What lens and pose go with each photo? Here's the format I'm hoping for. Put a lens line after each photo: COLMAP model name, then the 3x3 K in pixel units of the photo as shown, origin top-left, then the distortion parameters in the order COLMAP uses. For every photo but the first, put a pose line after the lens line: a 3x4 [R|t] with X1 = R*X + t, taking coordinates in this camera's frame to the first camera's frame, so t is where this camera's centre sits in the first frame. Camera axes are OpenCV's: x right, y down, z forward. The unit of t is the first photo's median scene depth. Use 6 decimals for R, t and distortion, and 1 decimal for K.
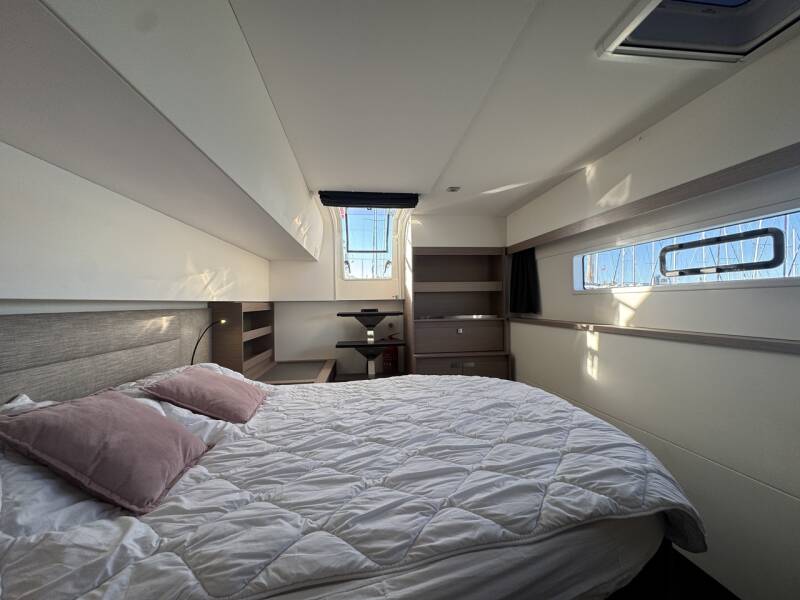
lens RADIAL K [[320.5, 0, 400.0], [0, 320.5, 300.0], [0, 0, 1]] dist [0.001666, 0.000285]
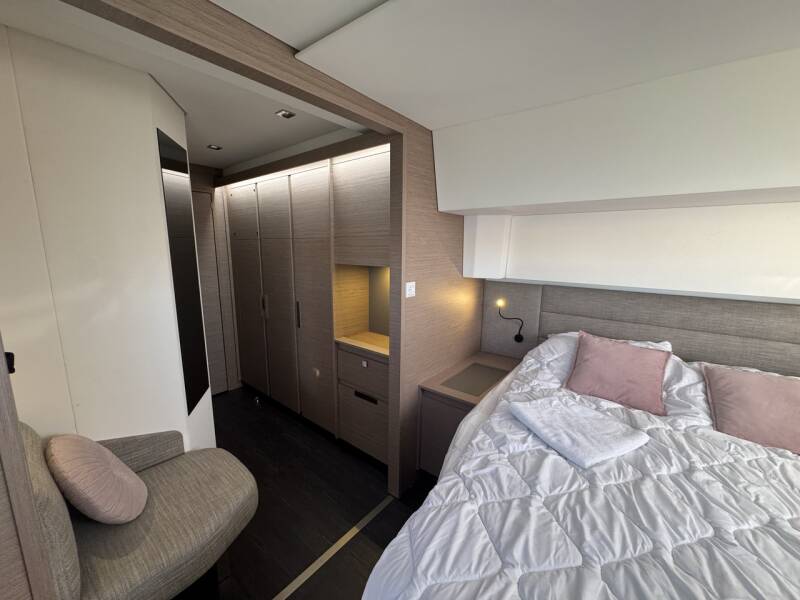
lens RADIAL K [[320.5, 0, 400.0], [0, 320.5, 300.0], [0, 0, 1]] dist [0.001666, 0.000285]
pose [[-0.716608, 0.115410, -0.687862, 0.843374], [-0.001831, 0.985901, 0.167322, -0.175106], [0.697474, 0.121164, -0.706293, 0.978005]]
